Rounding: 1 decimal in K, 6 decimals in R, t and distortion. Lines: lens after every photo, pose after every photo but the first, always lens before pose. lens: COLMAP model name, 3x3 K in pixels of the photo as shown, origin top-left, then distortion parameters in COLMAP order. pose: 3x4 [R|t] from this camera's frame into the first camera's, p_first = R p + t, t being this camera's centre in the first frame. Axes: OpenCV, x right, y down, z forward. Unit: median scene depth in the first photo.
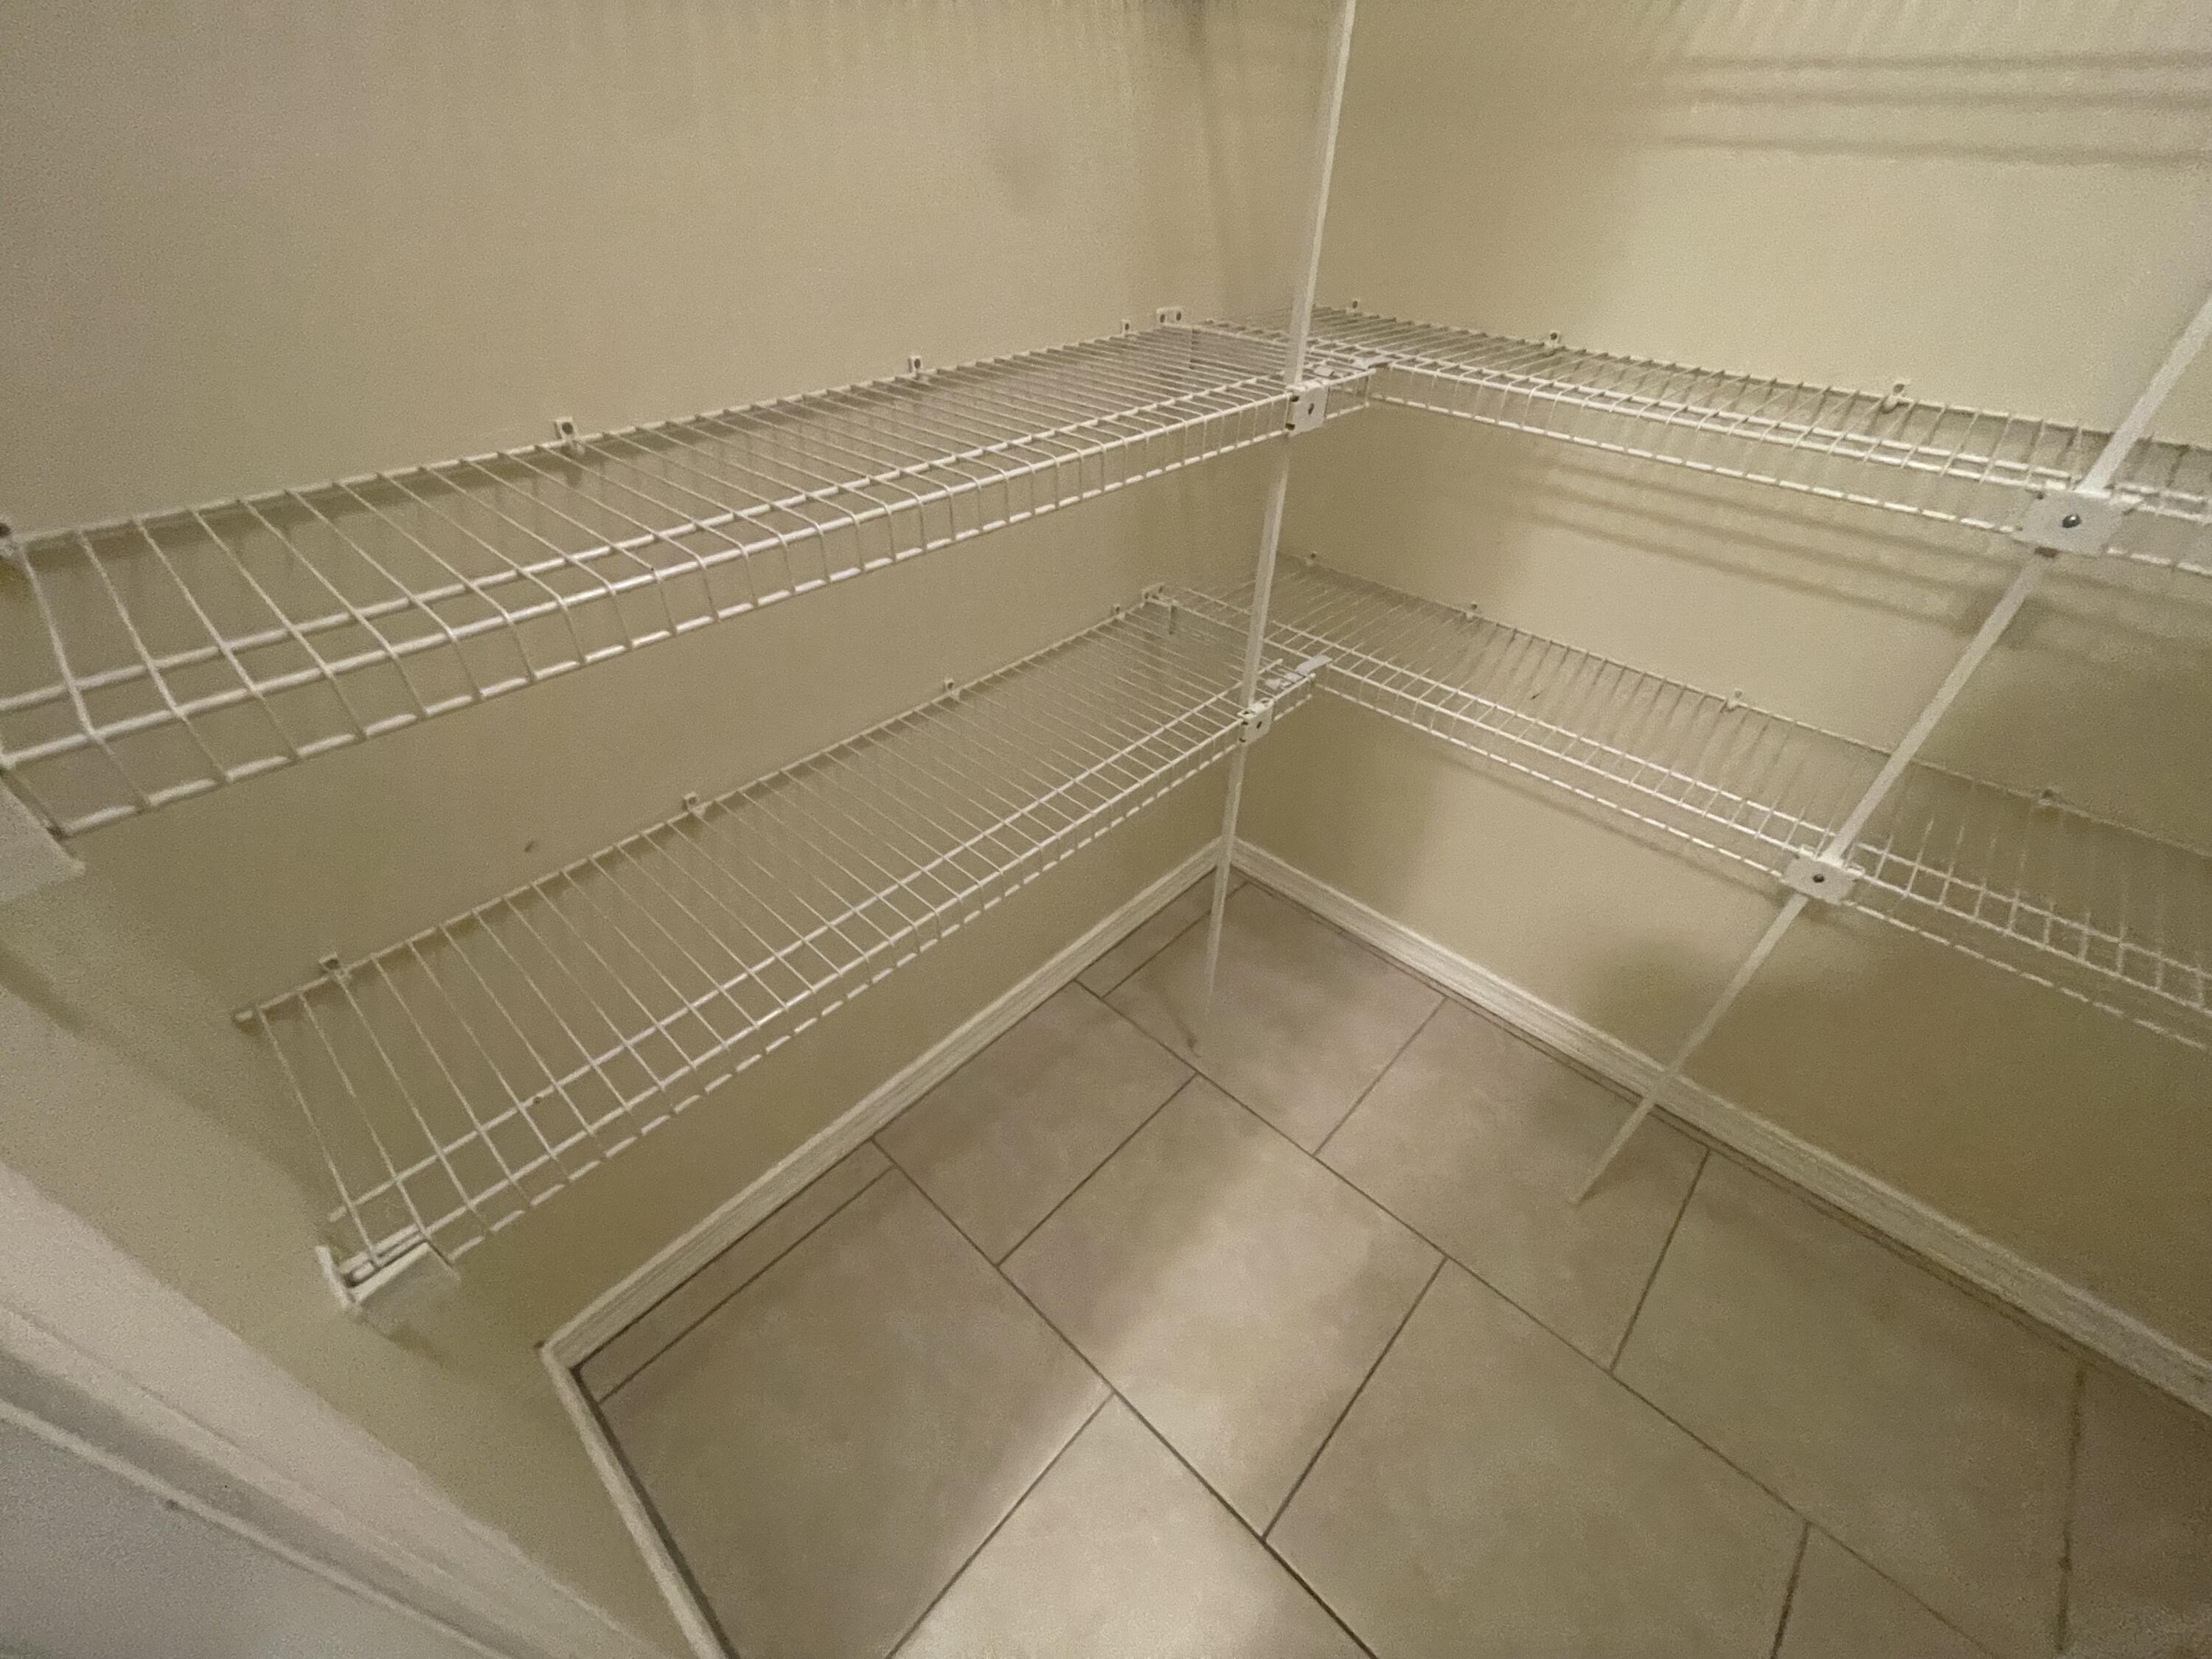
lens RADIAL K [[896.8, 0, 1094.9], [0, 896.8, 845.1], [0, 0, 1]] dist [-0.000348, 0.000730]
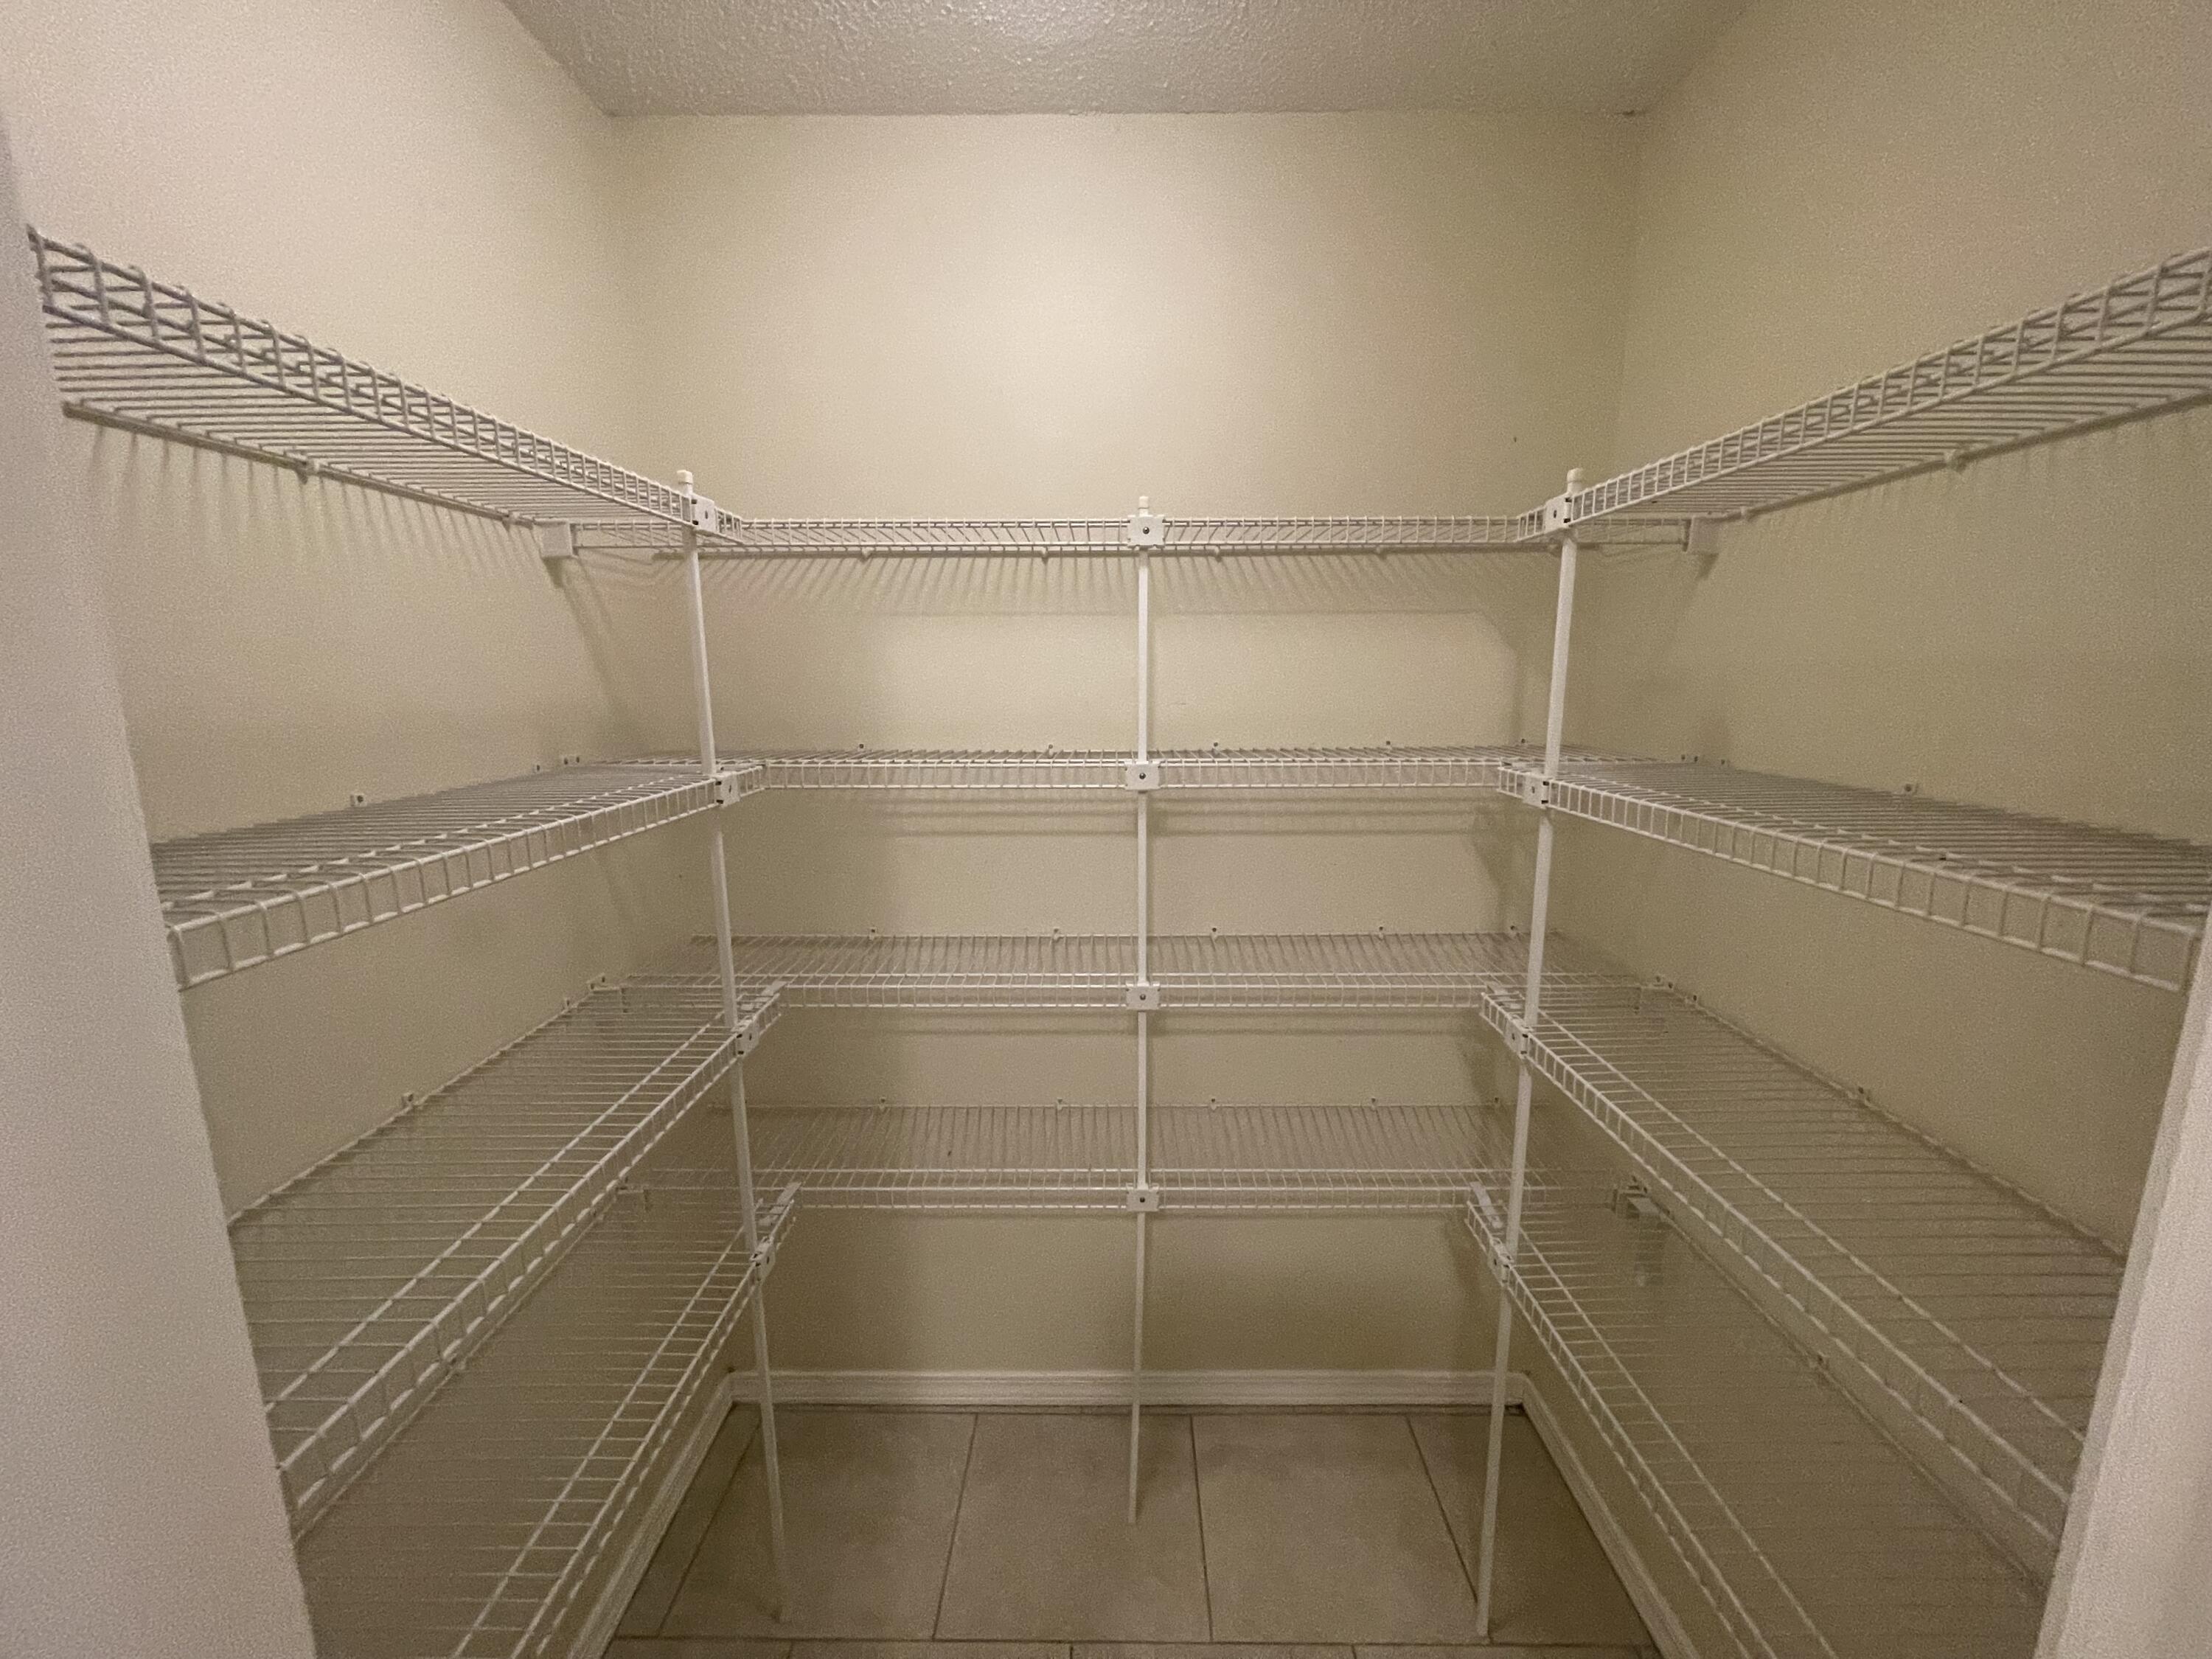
lens RADIAL K [[896.8, 0, 1114.9], [0, 896.8, 837.5], [0, 0, 1]] dist [-0.000348, 0.000730]
pose [[0.734243, -0.145573, 0.663095, -0.196733], [0.443460, 0.842403, -0.306105, -0.035238], [-0.514033, 0.518812, 0.683084, -0.381669]]
